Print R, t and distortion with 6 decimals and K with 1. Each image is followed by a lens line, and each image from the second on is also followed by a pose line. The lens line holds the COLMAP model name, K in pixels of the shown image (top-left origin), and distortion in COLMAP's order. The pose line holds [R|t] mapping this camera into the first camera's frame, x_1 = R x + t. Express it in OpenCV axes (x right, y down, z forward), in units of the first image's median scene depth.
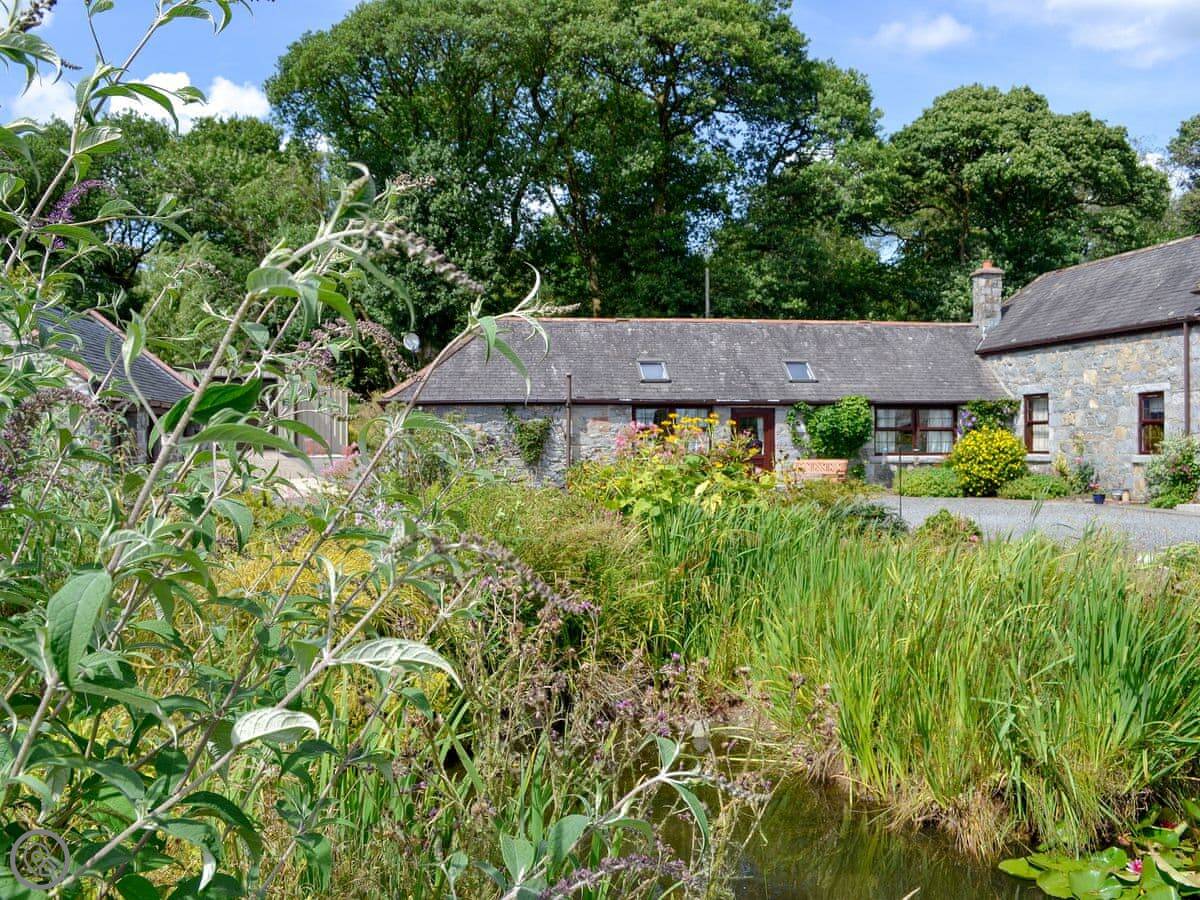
lens RADIAL K [[1127.4, 0, 630.5], [0, 1127.4, 418.1], [0, 0, 1]] dist [-0.016702, -0.007369]
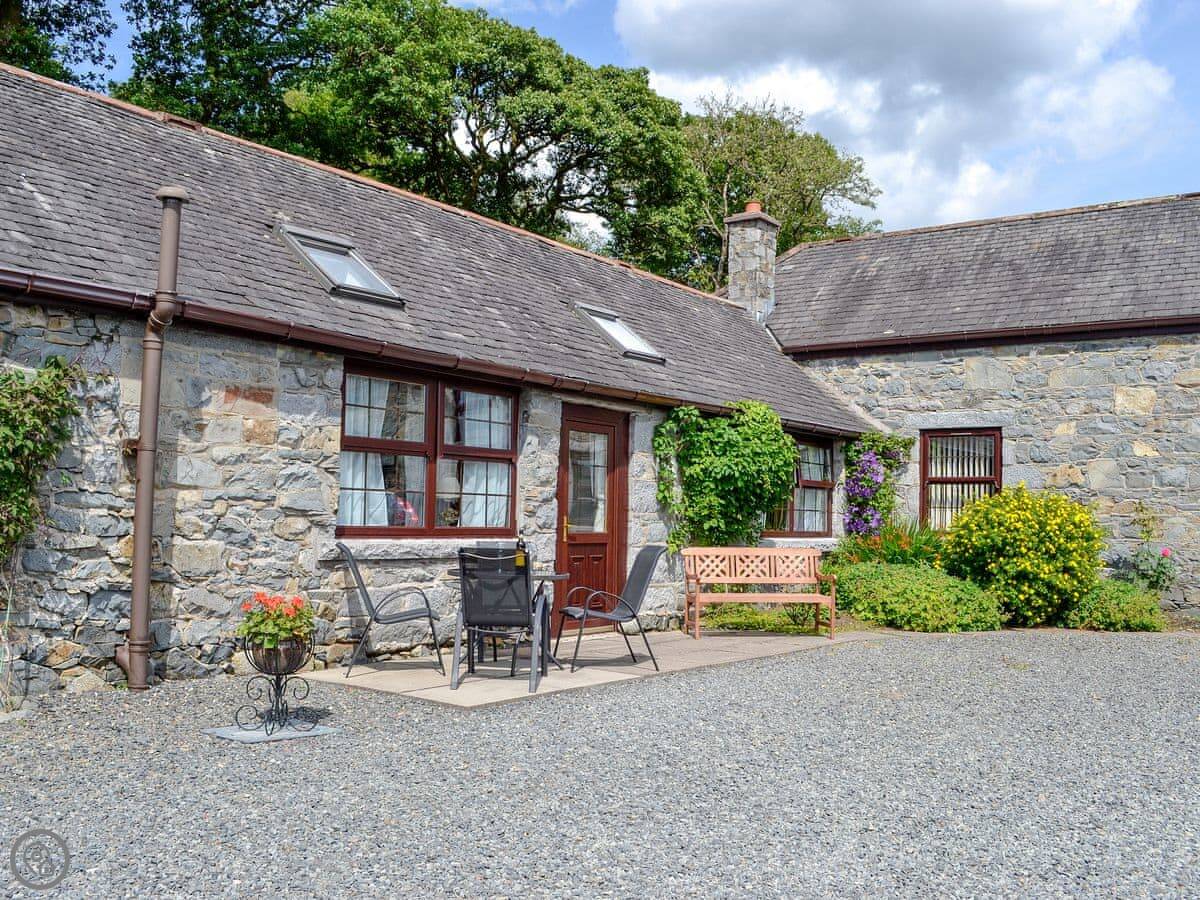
lens RADIAL K [[1127.4, 0, 630.5], [0, 1127.4, 418.1], [0, 0, 1]] dist [-0.016702, -0.007369]
pose [[0.712596, 0.082486, 0.696709, -0.146783], [-0.038831, 0.996179, -0.078225, 0.023754], [-0.700500, 0.028689, 0.713076, 0.727596]]
